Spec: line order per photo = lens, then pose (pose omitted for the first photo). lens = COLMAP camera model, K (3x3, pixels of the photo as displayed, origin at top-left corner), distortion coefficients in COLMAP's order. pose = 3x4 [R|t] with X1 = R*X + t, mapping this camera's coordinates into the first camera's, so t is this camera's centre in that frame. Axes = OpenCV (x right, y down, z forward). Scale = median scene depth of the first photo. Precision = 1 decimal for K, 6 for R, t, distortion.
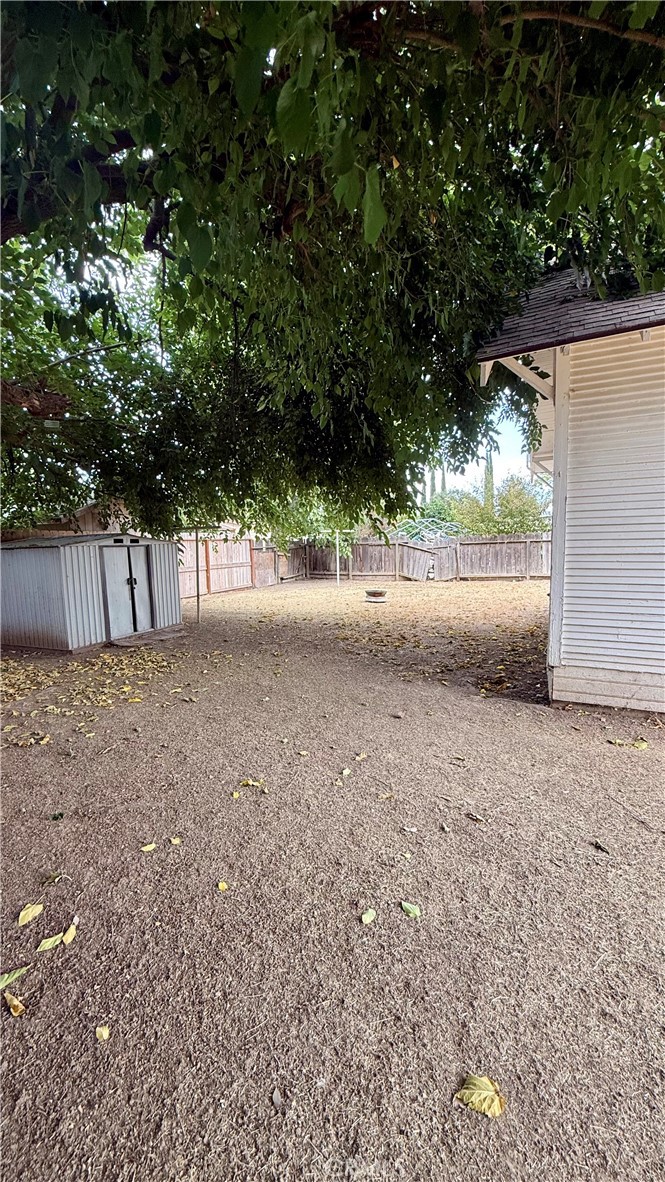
lens RADIAL K [[475.2, 0, 332.8], [0, 475.2, 590.6], [0, 0, 1]] dist [0.001778, -0.000065]
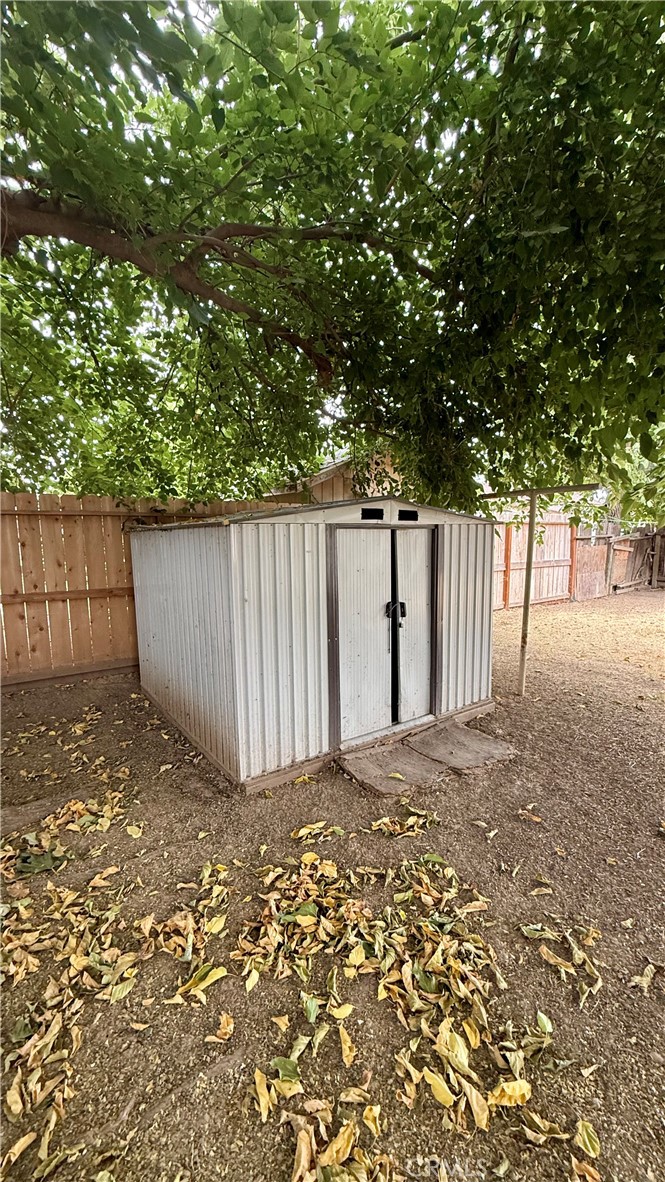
lens RADIAL K [[475.2, 0, 328.5], [0, 475.2, 590.6], [0, 0, 1]] dist [0.001778, -0.000065]
pose [[0.858670, 0.075683, -0.506909, -0.258381], [-0.063789, 0.997128, 0.040820, -0.049990], [0.508543, -0.002716, 0.861032, 0.599668]]
